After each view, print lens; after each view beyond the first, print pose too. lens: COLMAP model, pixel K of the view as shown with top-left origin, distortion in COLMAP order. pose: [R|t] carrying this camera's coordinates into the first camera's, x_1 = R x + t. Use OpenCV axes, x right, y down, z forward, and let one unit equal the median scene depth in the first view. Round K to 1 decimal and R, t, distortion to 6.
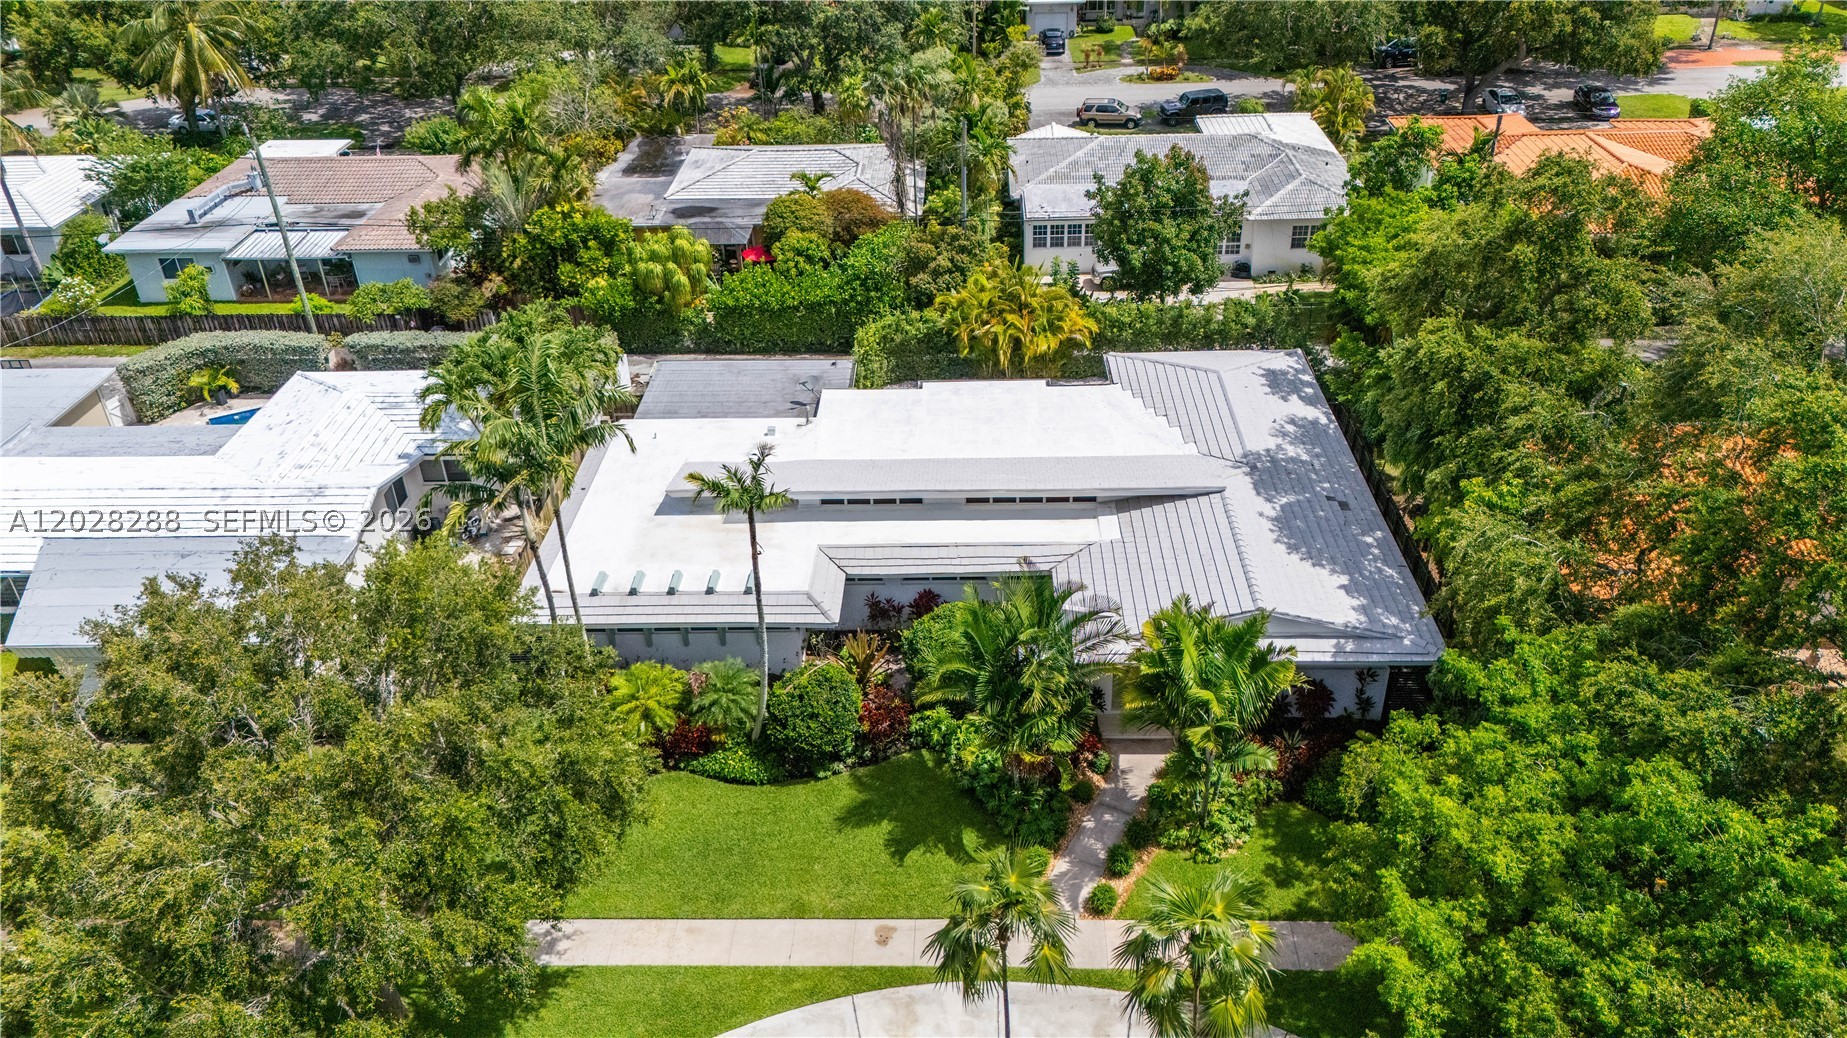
lens RADIAL K [[1299.1, 0, 923.5], [0, 1299.1, 519.0], [0, 0, 1]] dist [0.116405, -0.001778]
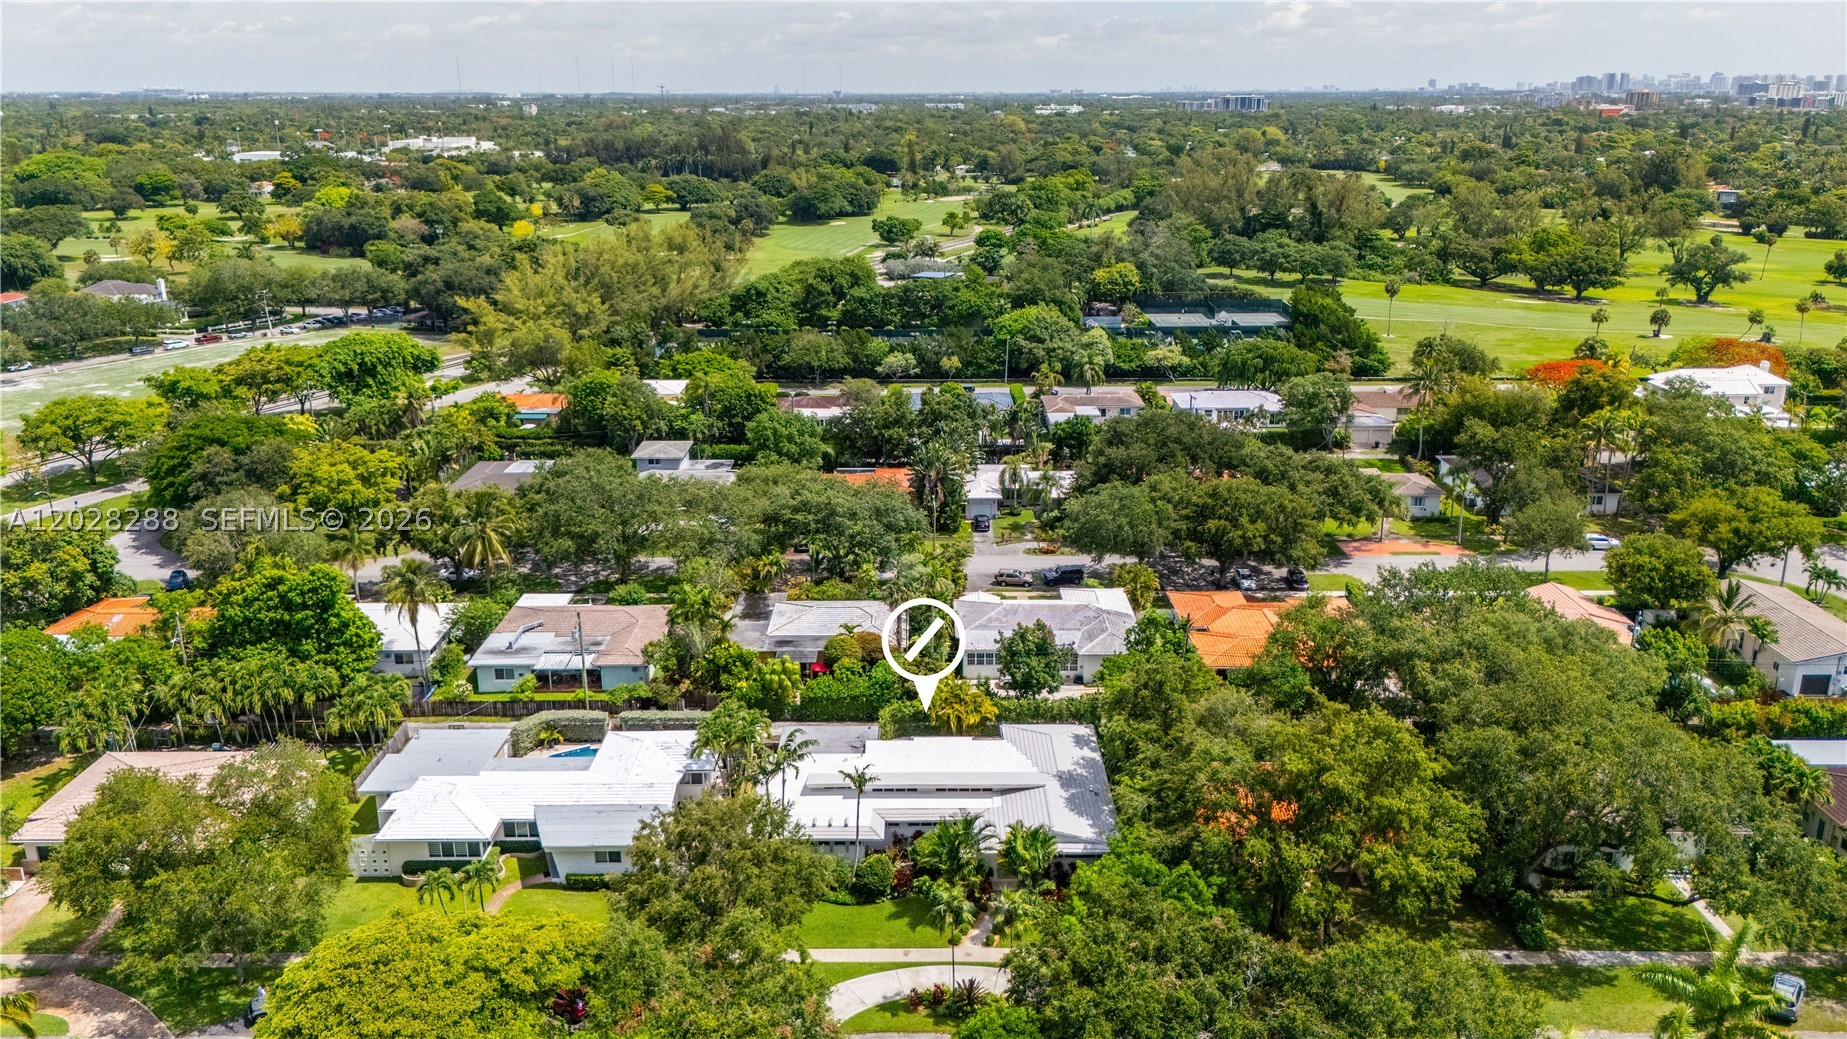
lens RADIAL K [[1387.9, 0, 923.9], [0, 1387.9, 473.4], [0, 0, 1]] dist [0.039578, -0.002107]
pose [[0.999050, 0.018514, 0.039440, -0.069204], [-0.006380, 0.957628, -0.287938, 0.113565], [-0.043100, 0.287413, 0.956837, -1.087567]]
